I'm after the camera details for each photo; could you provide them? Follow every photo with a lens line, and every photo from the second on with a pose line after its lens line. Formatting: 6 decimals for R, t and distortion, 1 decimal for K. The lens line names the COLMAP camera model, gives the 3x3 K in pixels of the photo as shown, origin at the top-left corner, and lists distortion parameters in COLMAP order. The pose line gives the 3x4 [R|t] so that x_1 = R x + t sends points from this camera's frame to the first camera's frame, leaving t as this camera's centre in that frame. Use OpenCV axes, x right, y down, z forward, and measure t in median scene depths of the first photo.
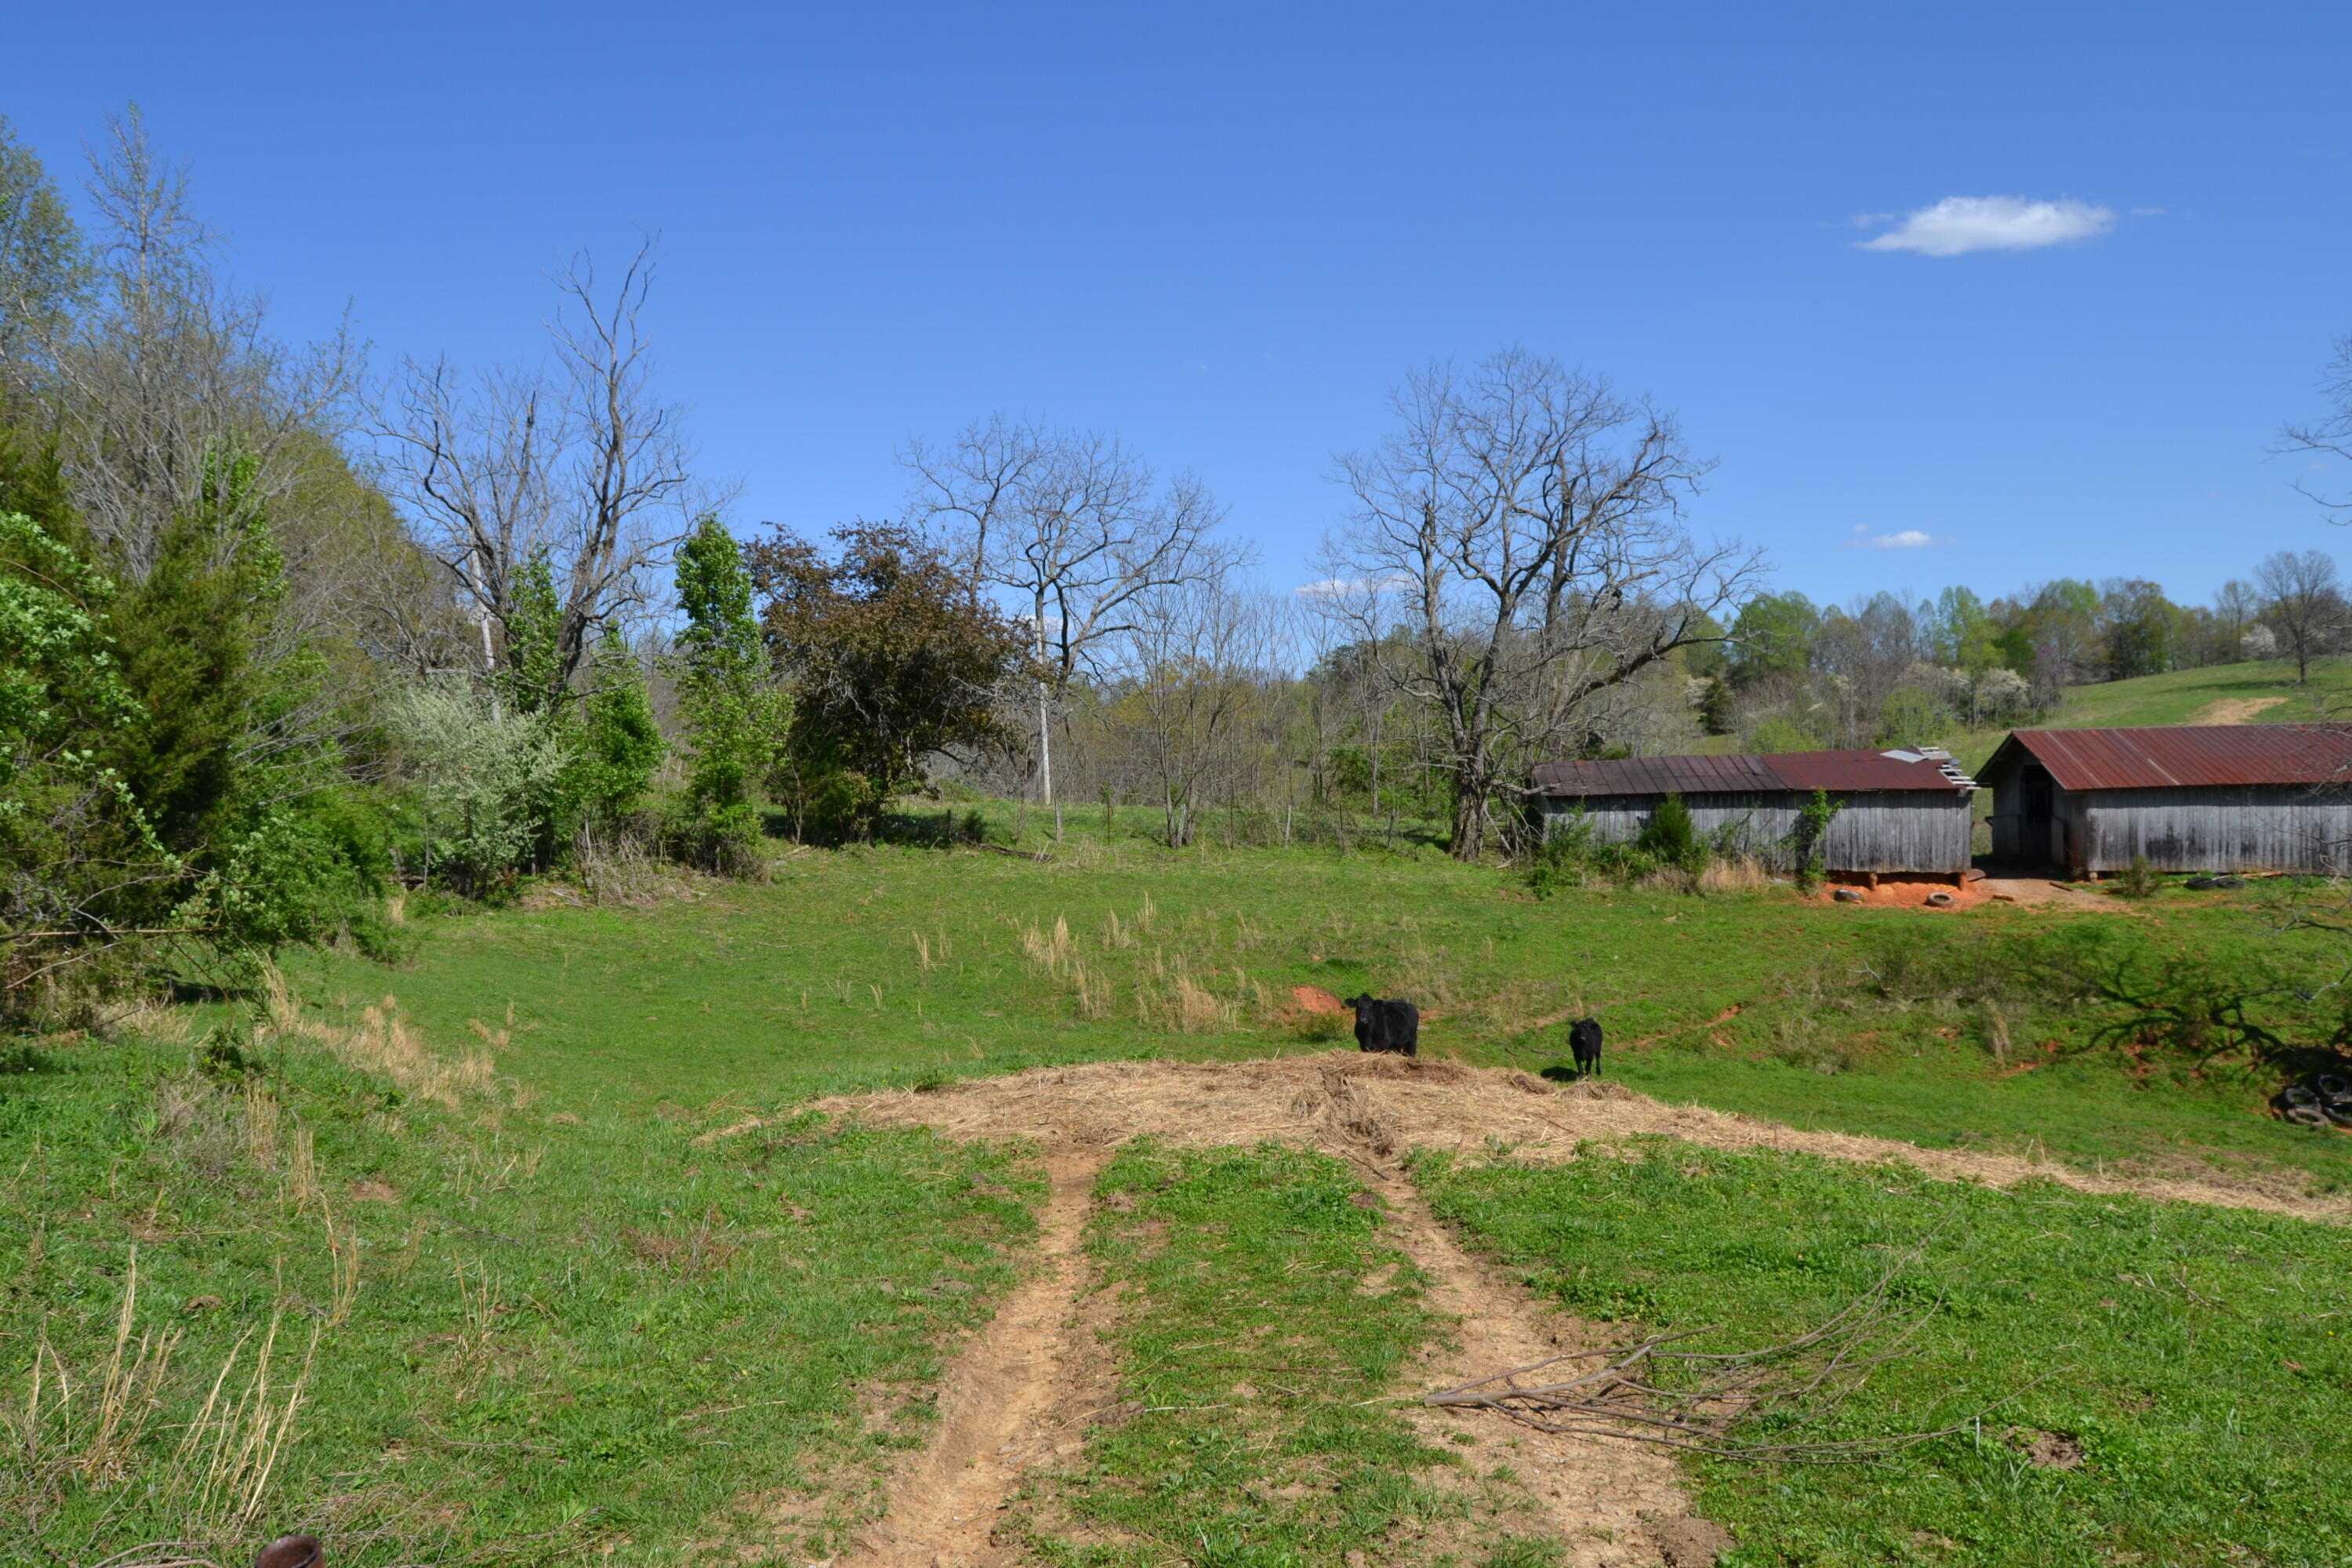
lens RADIAL K [[1827.3, 0, 1183.6], [0, 1827.3, 812.4], [0, 0, 1]] dist [-0.022147, 0.016766]
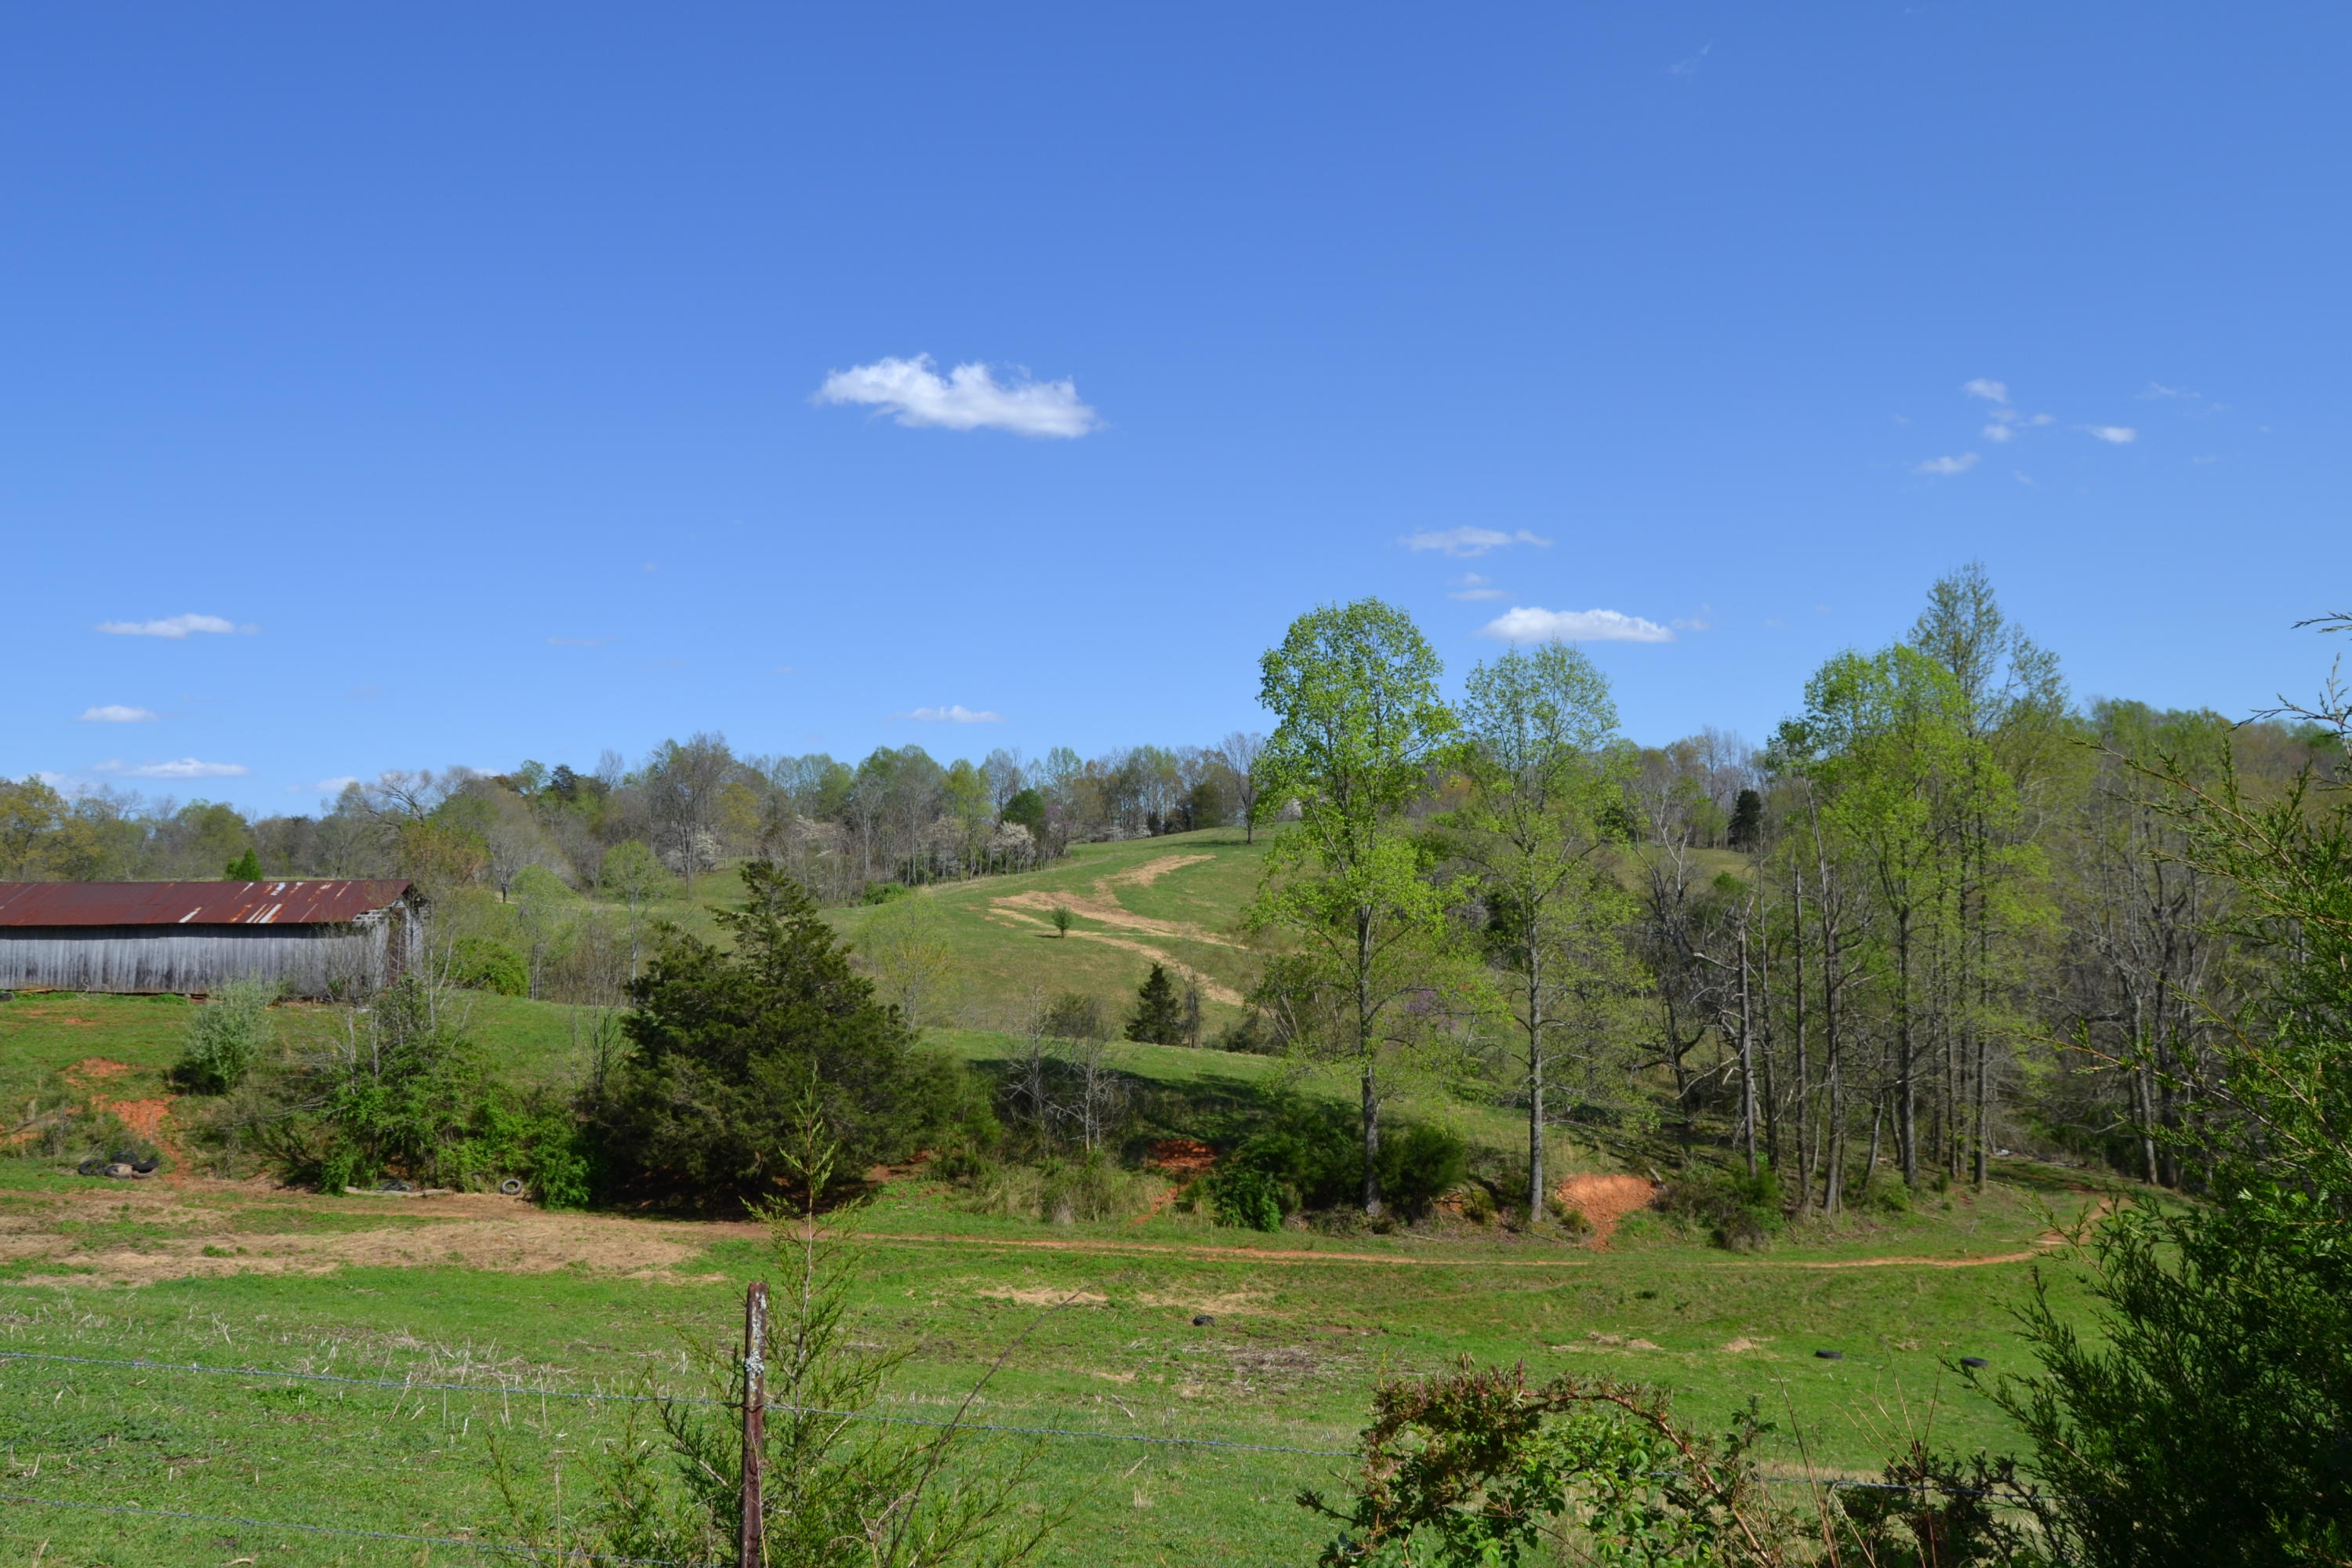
lens RADIAL K [[1827.3, 0, 1183.6], [0, 1827.3, 812.4], [0, 0, 1]] dist [-0.022147, 0.016766]
pose [[0.932448, 0.034766, 0.359628, 0.146076], [-0.007959, 0.997095, -0.075756, -0.000590], [-0.361217, 0.067776, 0.930016, -0.098965]]
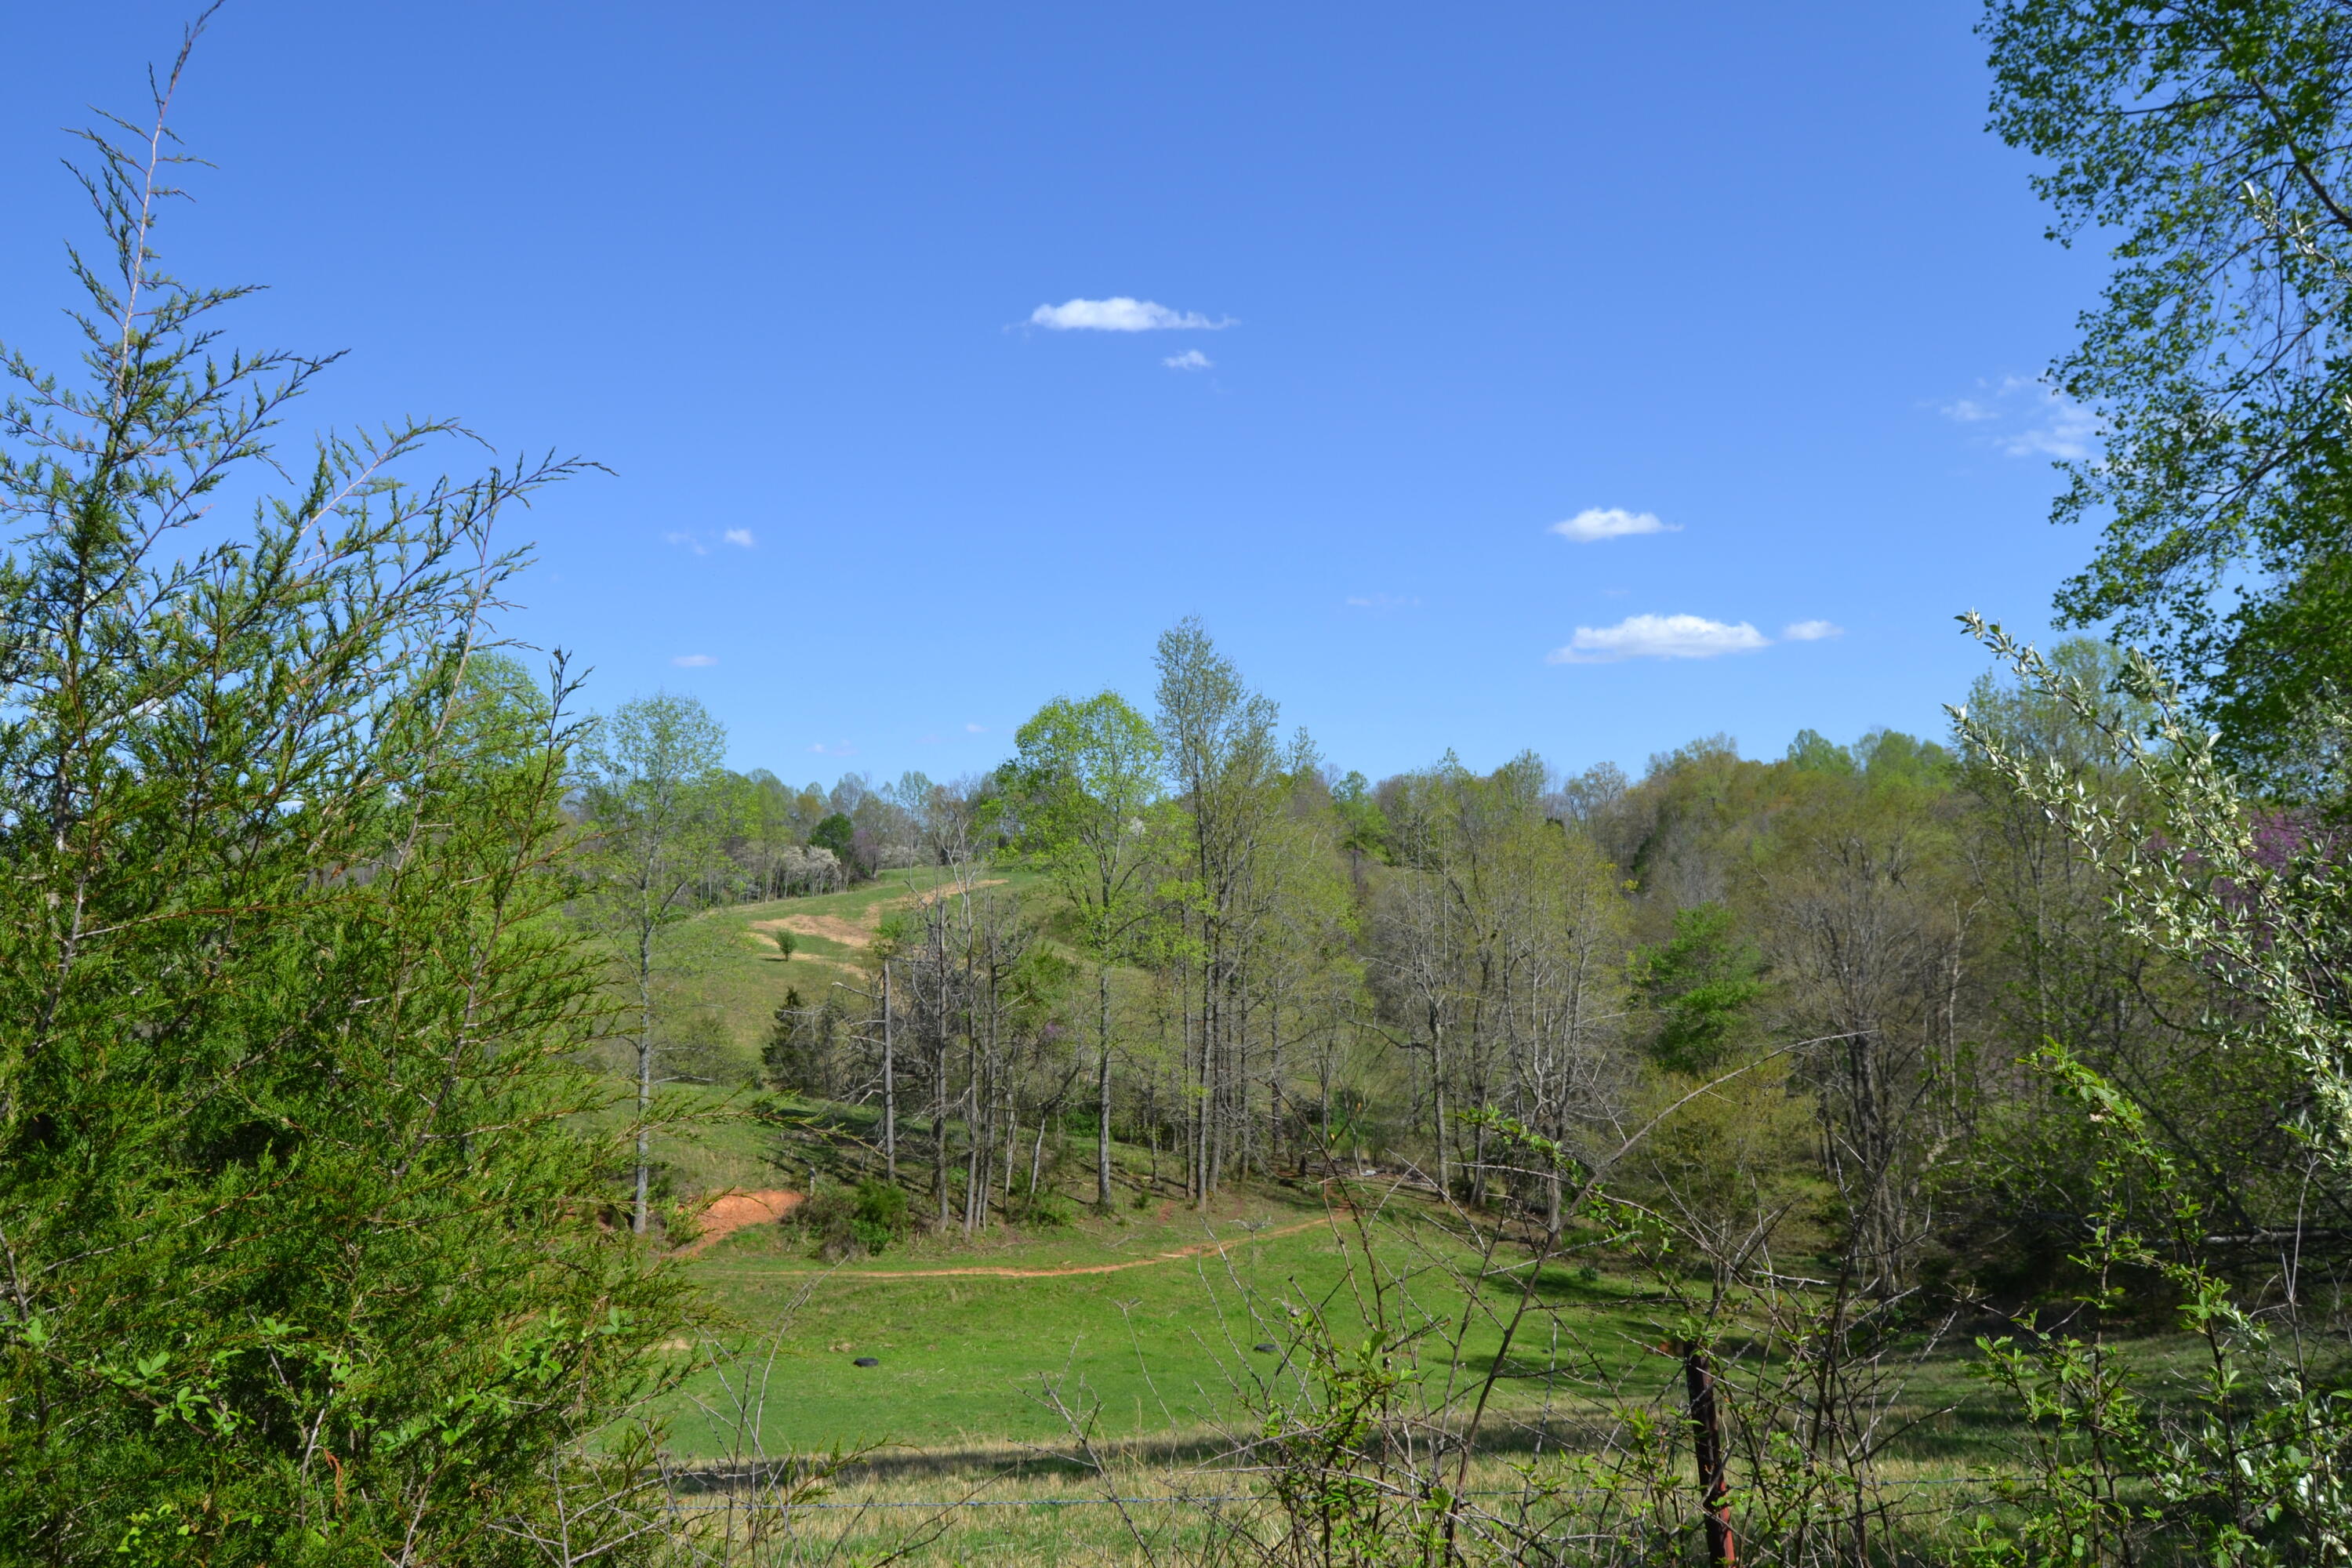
lens RADIAL K [[1827.3, 0, 1183.6], [0, 1827.3, 812.4], [0, 0, 1]] dist [-0.022147, 0.016766]
pose [[0.926891, 0.043713, 0.372777, 0.243423], [-0.011571, 0.996051, -0.088029, -0.002607], [-0.375153, 0.077280, 0.923736, -0.155492]]
